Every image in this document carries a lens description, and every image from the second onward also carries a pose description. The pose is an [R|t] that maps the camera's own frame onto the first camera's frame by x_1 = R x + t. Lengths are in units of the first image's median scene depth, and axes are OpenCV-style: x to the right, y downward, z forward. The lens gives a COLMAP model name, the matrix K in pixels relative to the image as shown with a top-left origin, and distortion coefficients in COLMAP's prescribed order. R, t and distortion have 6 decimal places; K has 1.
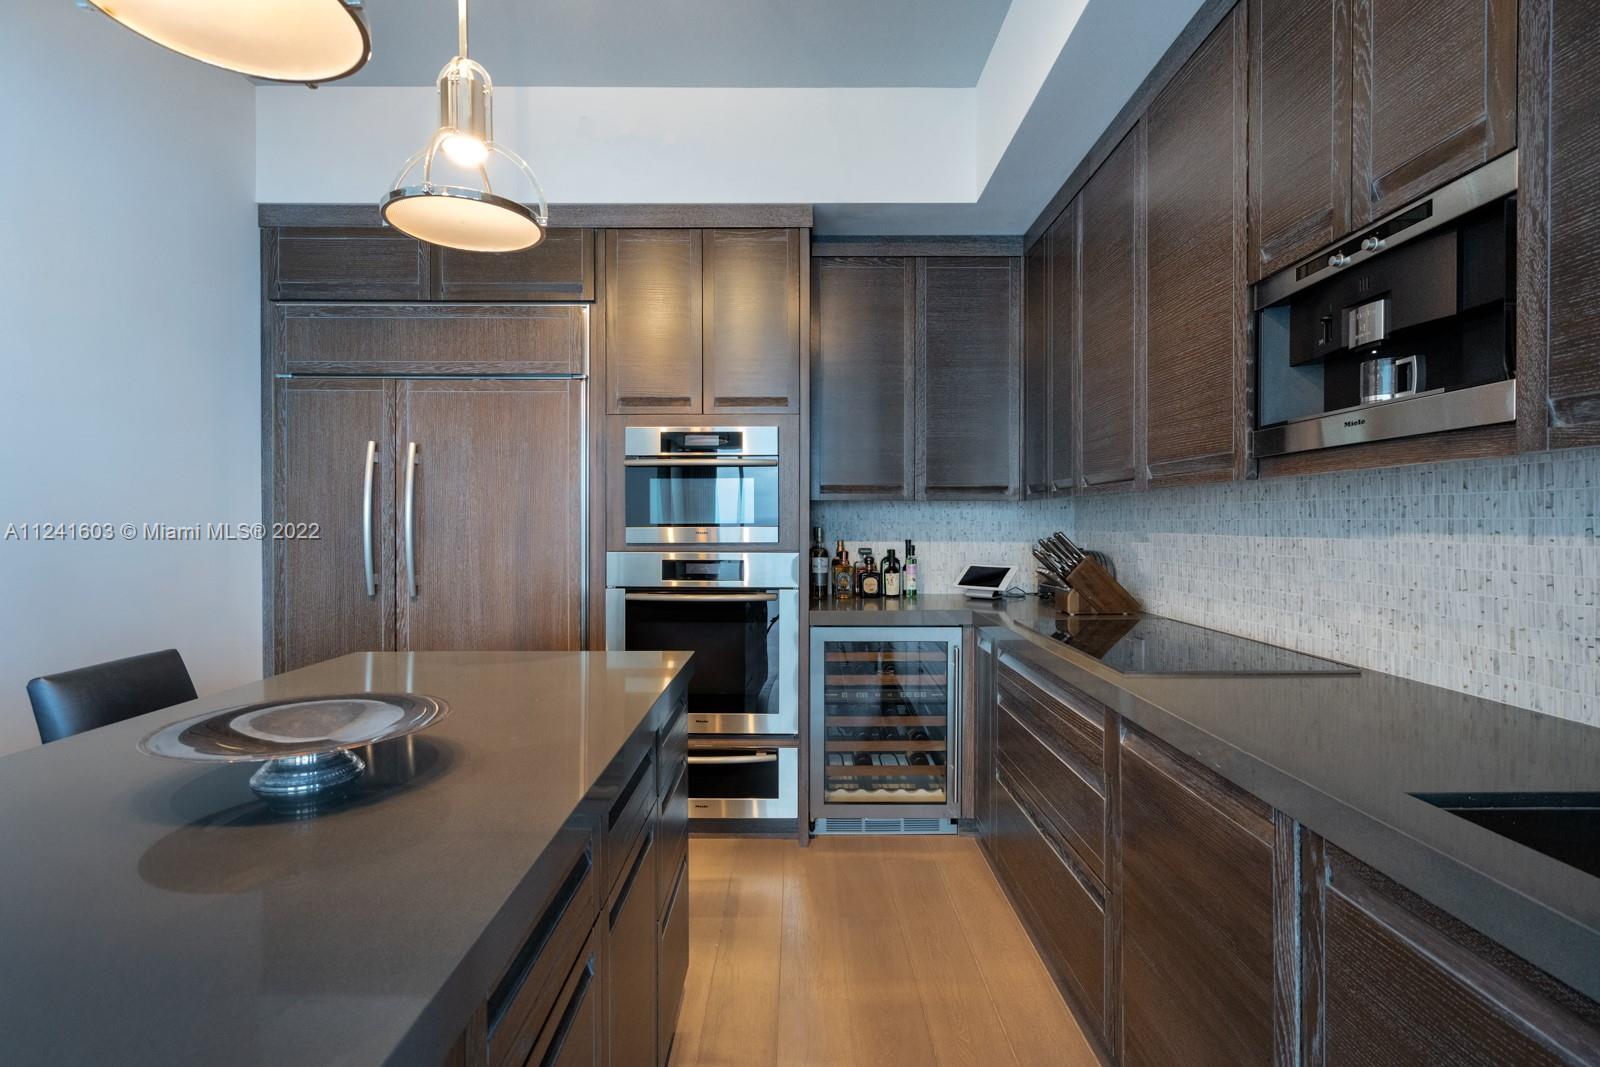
lens RADIAL K [[769.6, 0, 802.7], [0, 769.6, 528.7], [0, 0, 1]] dist [0.001745, 0.001105]
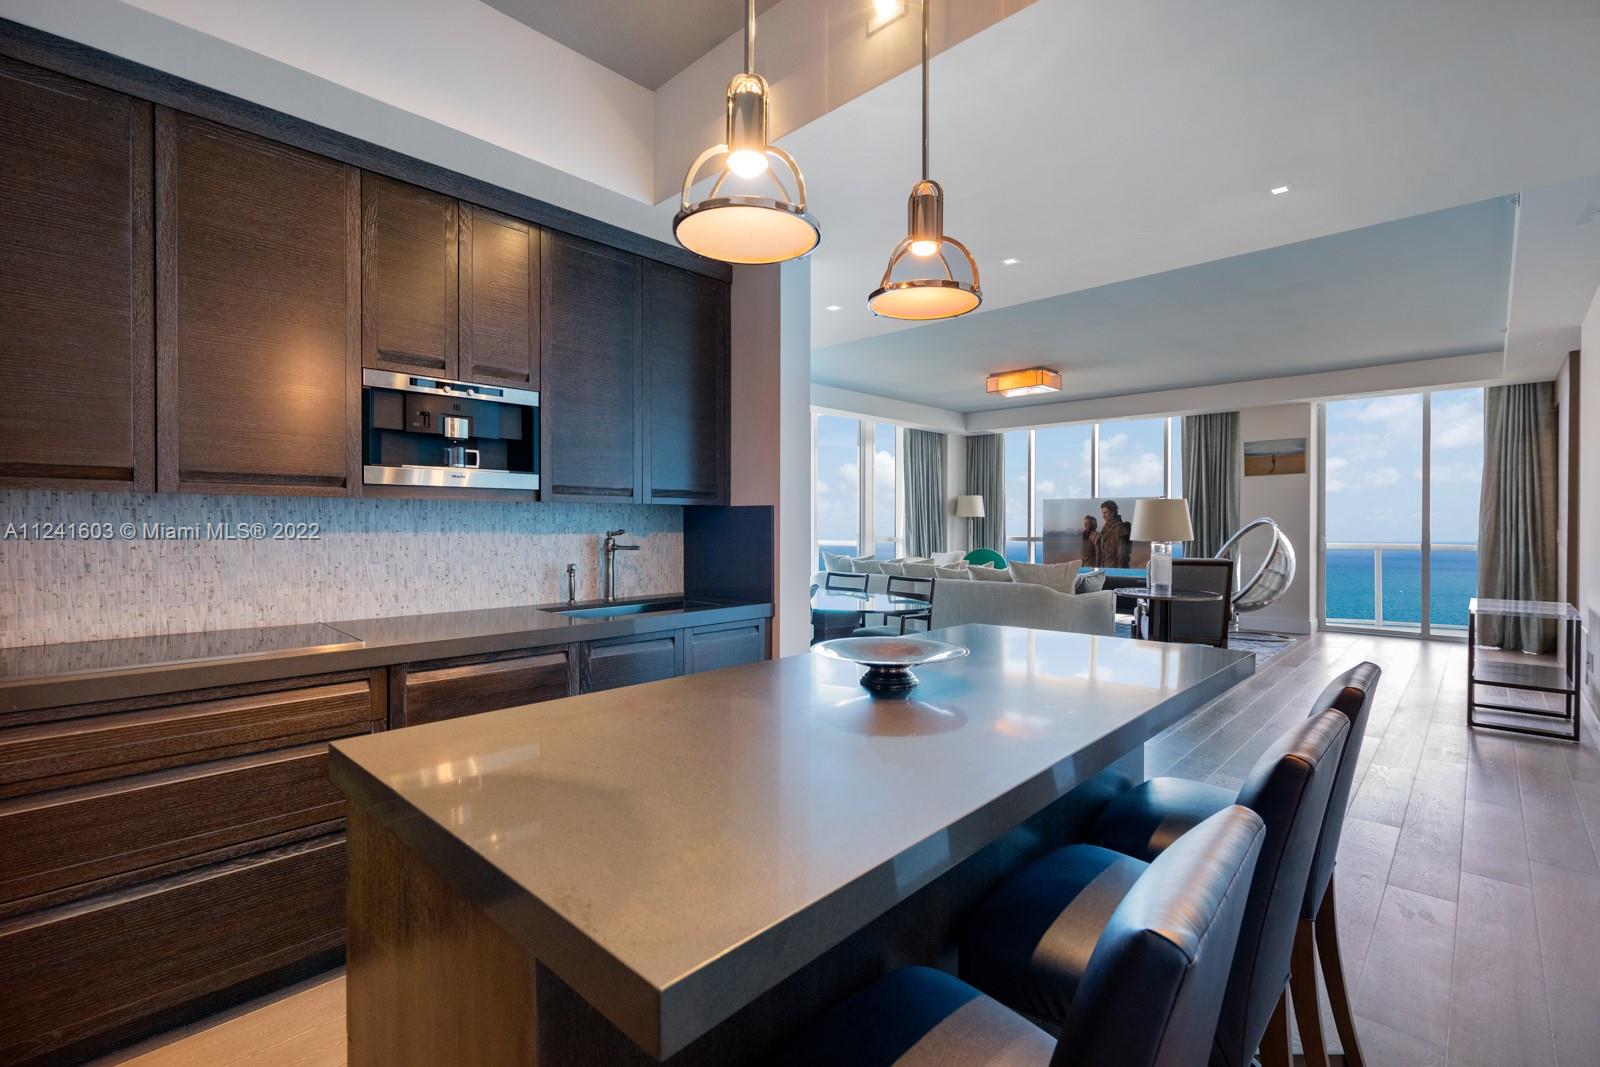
lens RADIAL K [[725.1, 0, 802.6], [0, 725.1, 529.1], [0, 0, 1]] dist [0.009135, 0.000259]
pose [[-0.724975, -0.004069, 0.688763, -0.599386], [0.005401, 0.999918, 0.011592, -0.008753], [-0.688754, 0.012124, -0.724894, 0.856656]]
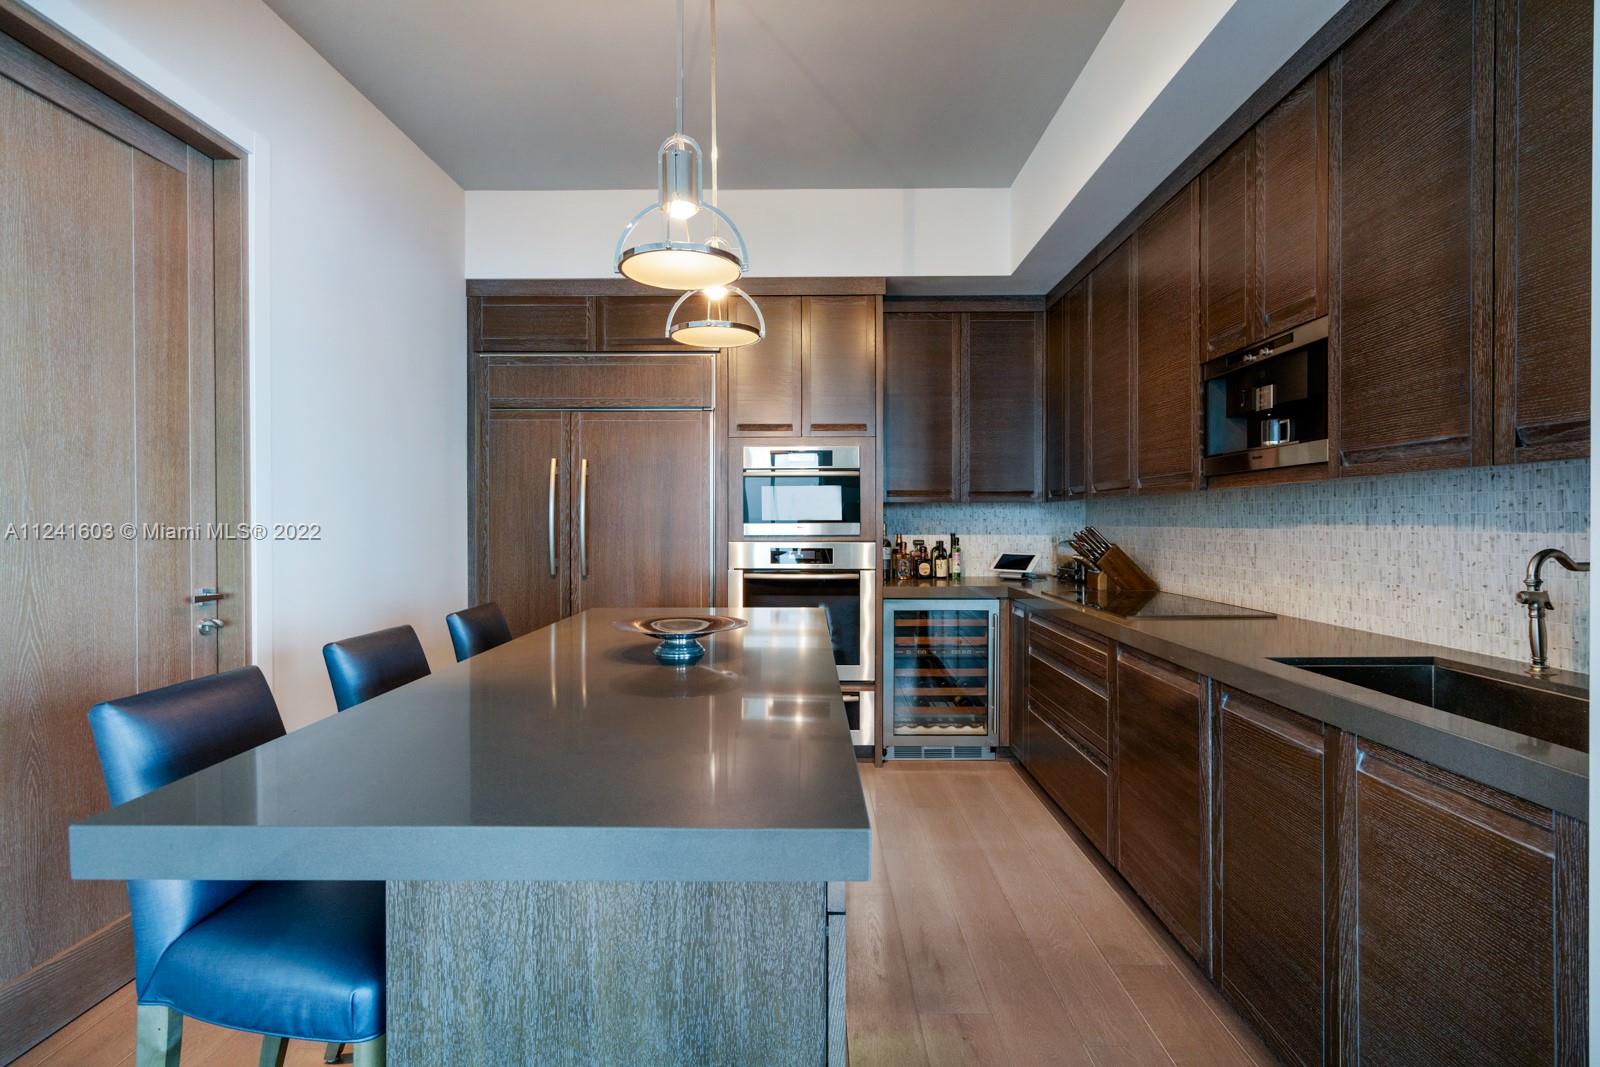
lens RADIAL K [[767.6, 0, 802.2], [0, 767.6, 526.5], [0, 0, 1]] dist [0.003757, 0.000189]
pose [[0.999936, -0.001082, -0.011242, -0.120521], [0.001061, 0.999998, -0.001881, 0.006818], [0.011244, 0.001869, 0.999935, -0.326373]]
